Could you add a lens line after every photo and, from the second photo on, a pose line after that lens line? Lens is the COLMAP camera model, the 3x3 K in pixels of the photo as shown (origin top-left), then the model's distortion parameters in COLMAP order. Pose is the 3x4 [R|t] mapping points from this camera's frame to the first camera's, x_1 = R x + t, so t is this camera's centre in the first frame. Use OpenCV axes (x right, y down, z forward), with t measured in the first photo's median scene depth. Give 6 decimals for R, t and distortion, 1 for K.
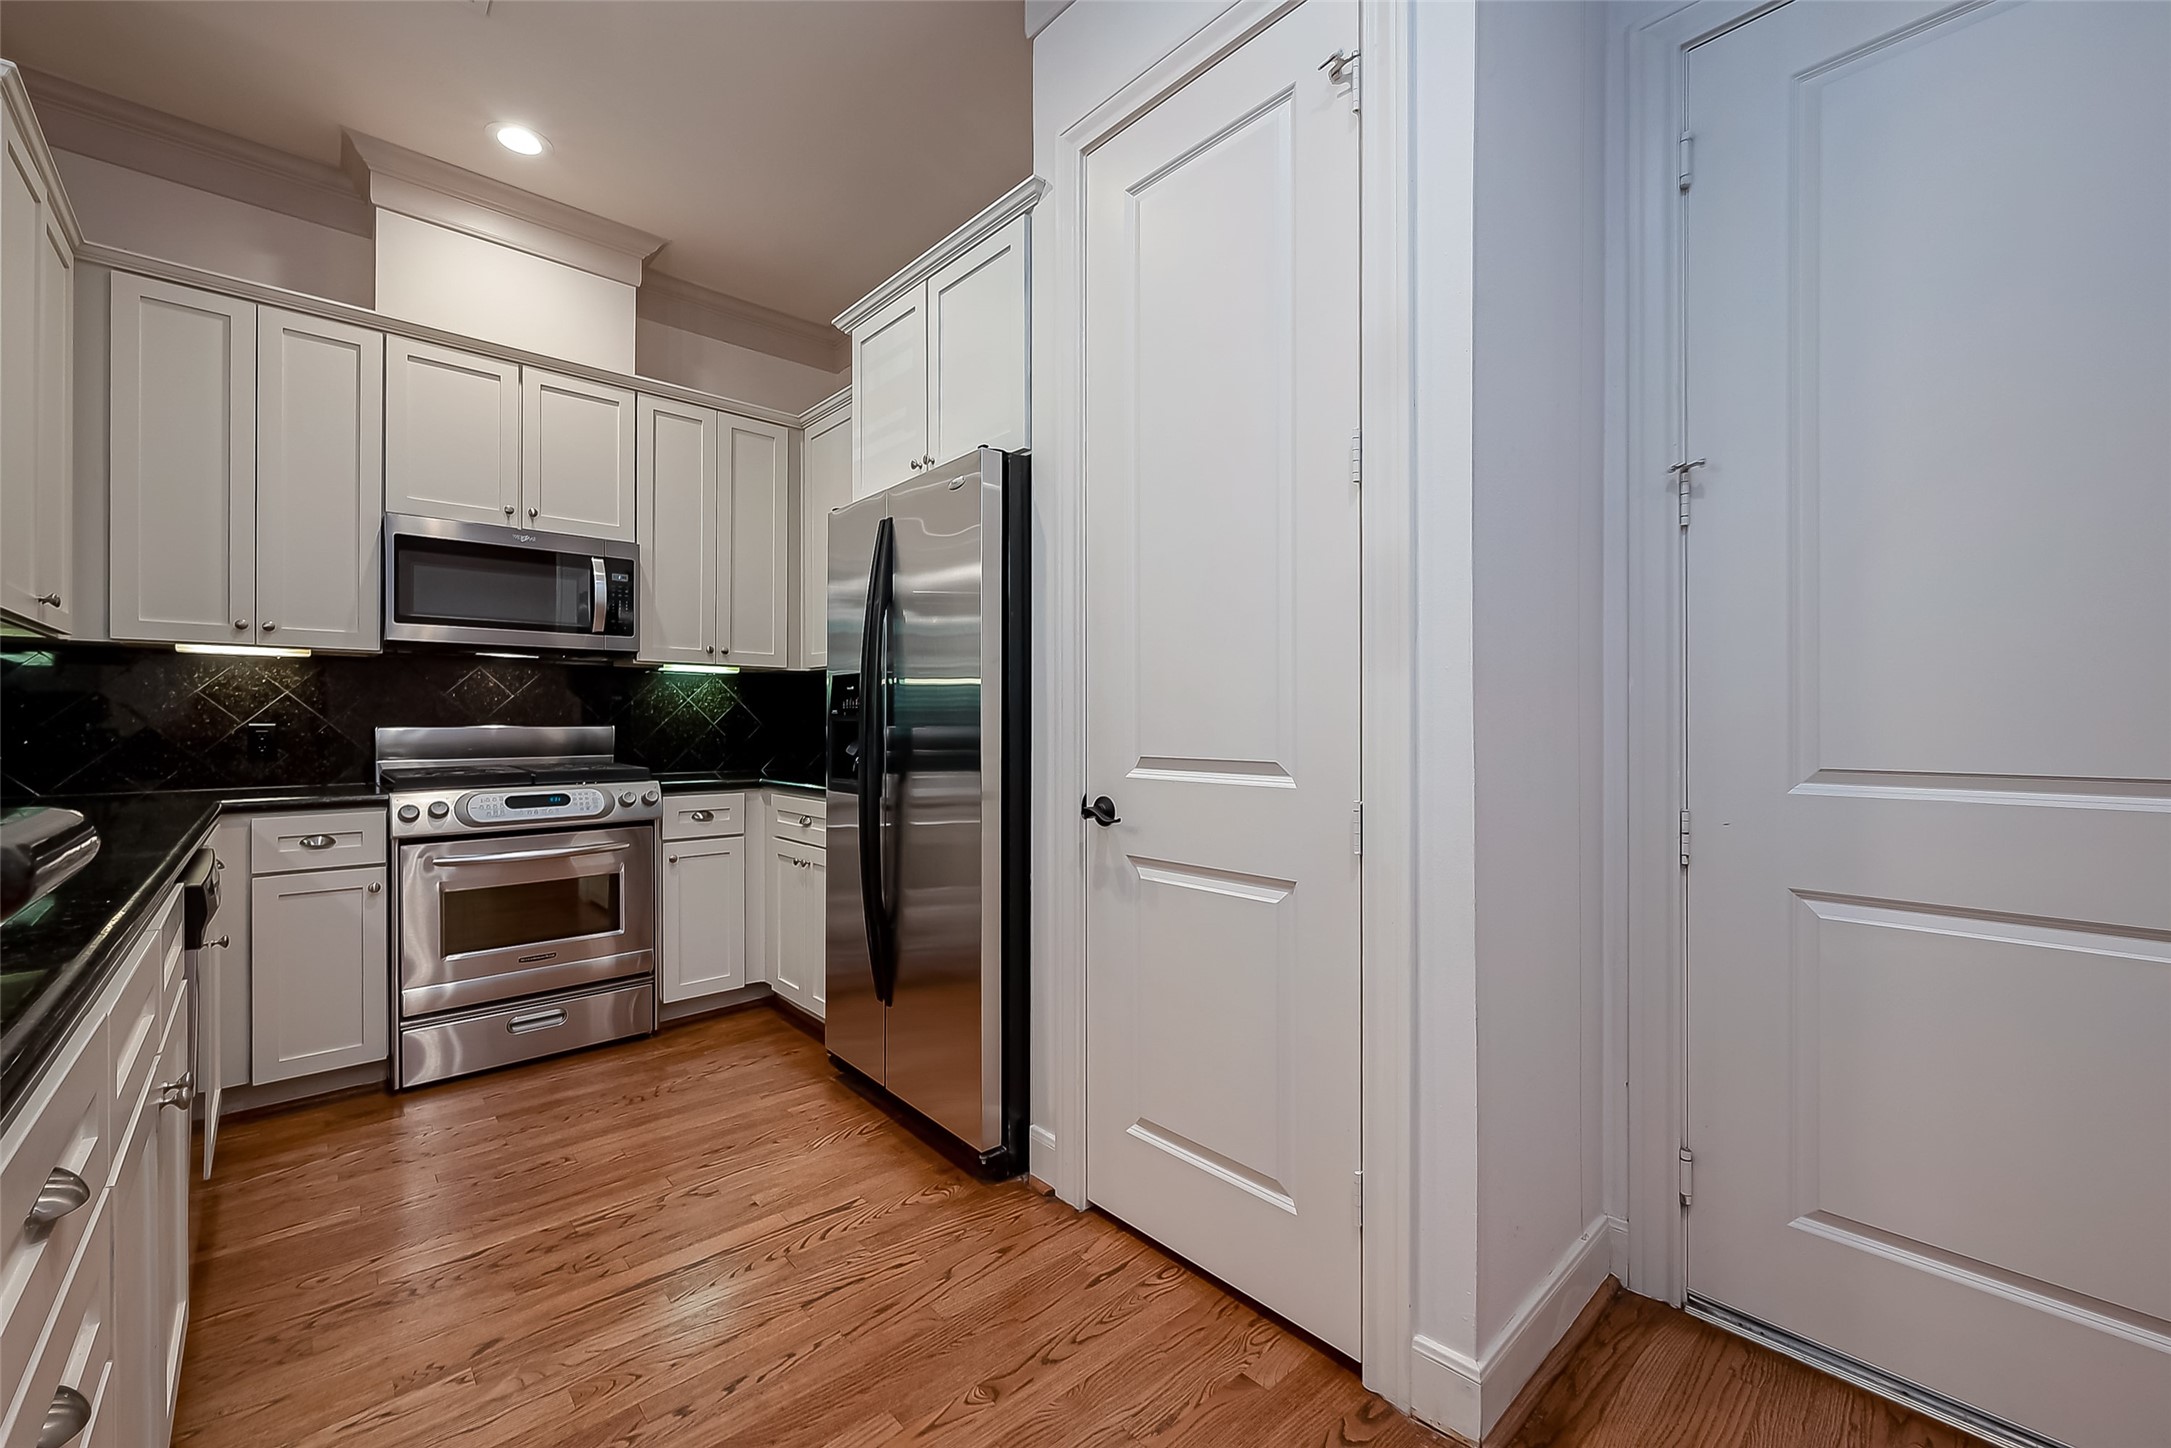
lens RADIAL K [[900.4, 0, 1064.2], [0, 900.4, 719.6], [0, 0, 1]] dist [0.001186, 0.000115]
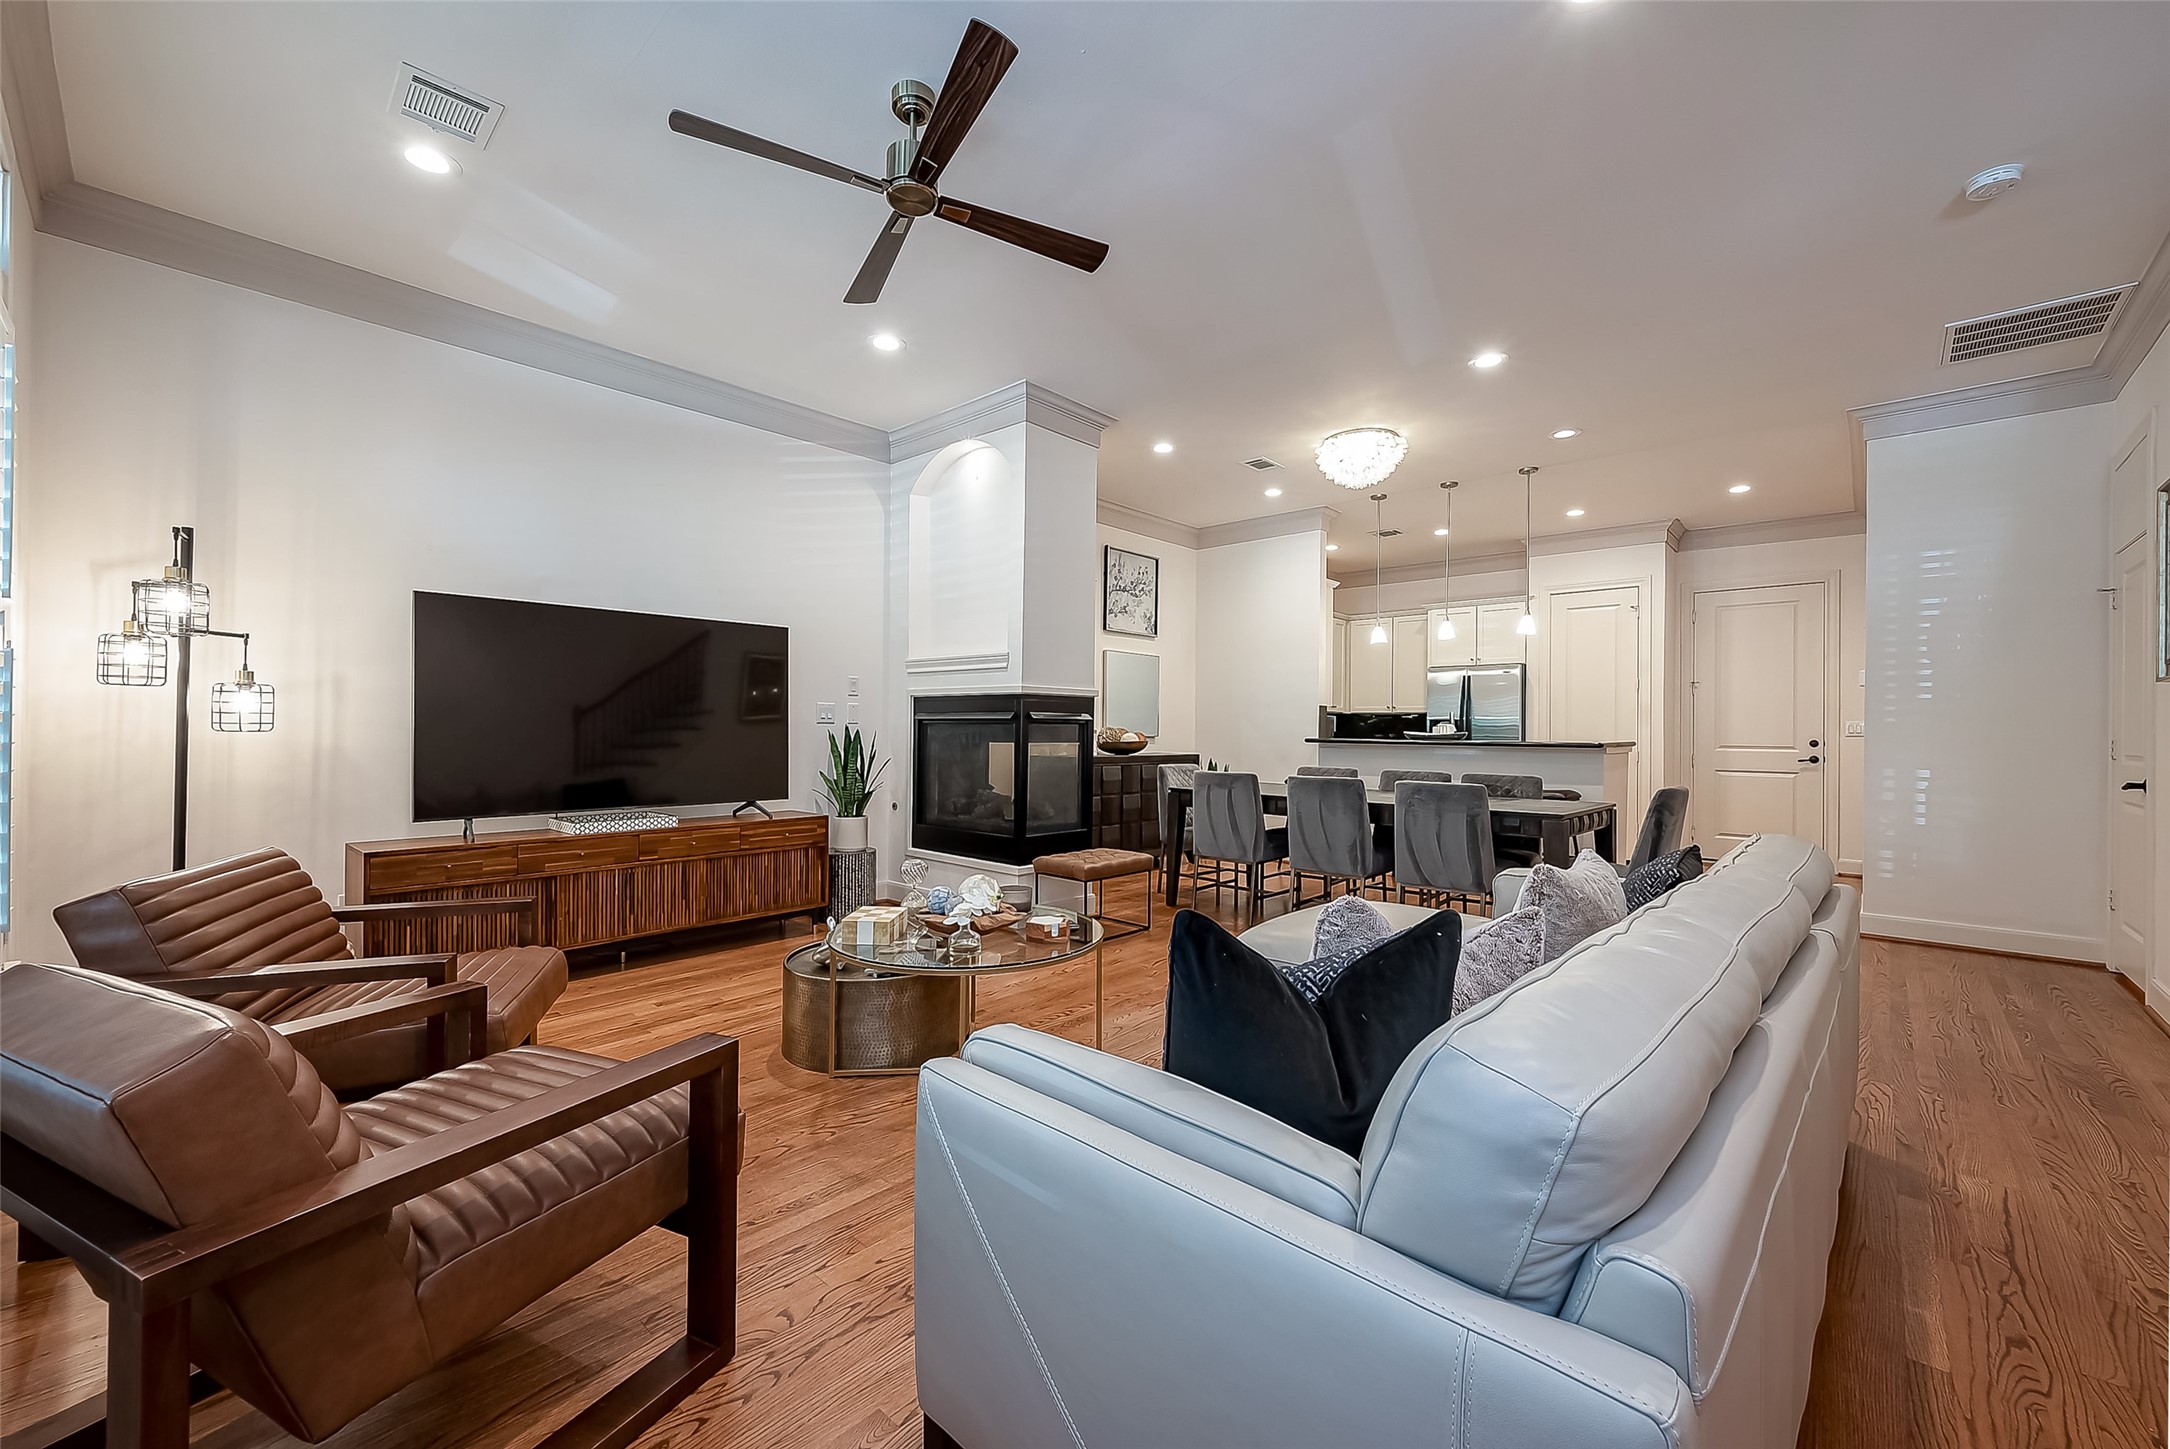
lens RADIAL K [[849.2, 0, 1095.4], [0, 849.2, 726.7], [0, 0, 1]] dist [-0.001236, 0.000182]
pose [[0.995629, 0.012178, 0.092596, -1.979052], [-0.011609, 0.999910, -0.006685, 0.013914], [-0.092669, 0.005581, 0.995681, -2.185378]]
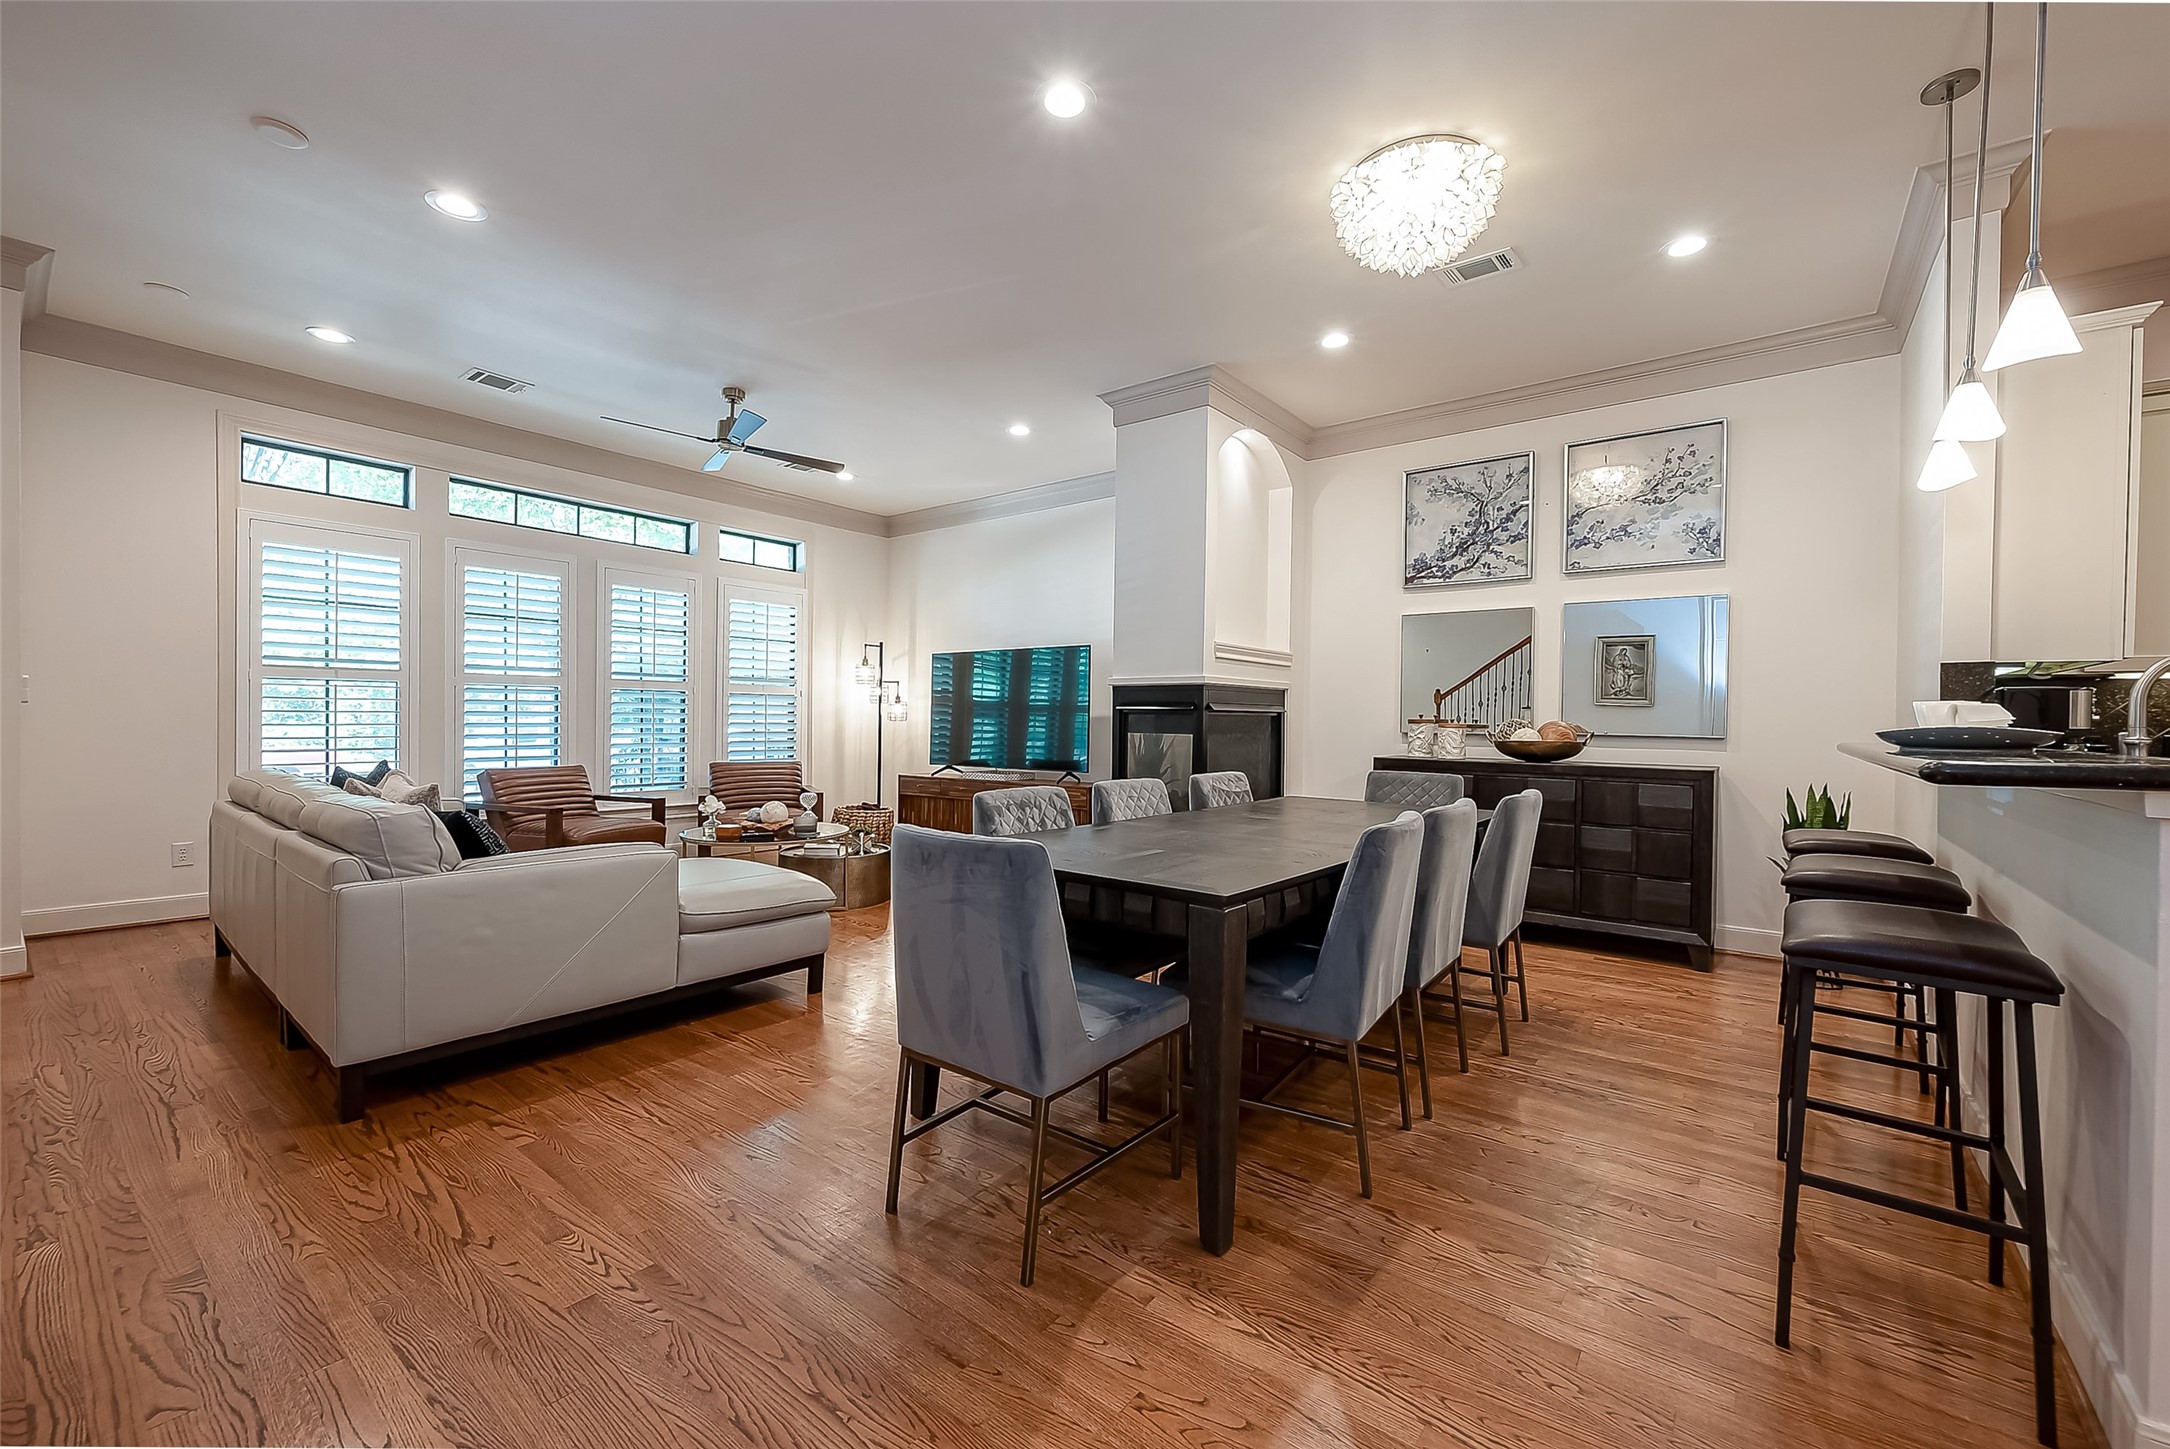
lens RADIAL K [[849.2, 0, 1095.4], [0, 849.2, 726.7], [0, 0, 1]] dist [-0.001236, 0.000182]
pose [[0.190027, 0.013518, -0.981686, -0.059672], [-0.015637, 0.999820, 0.010741, 0.005450], [0.981654, 0.013309, 0.190204, -0.744021]]
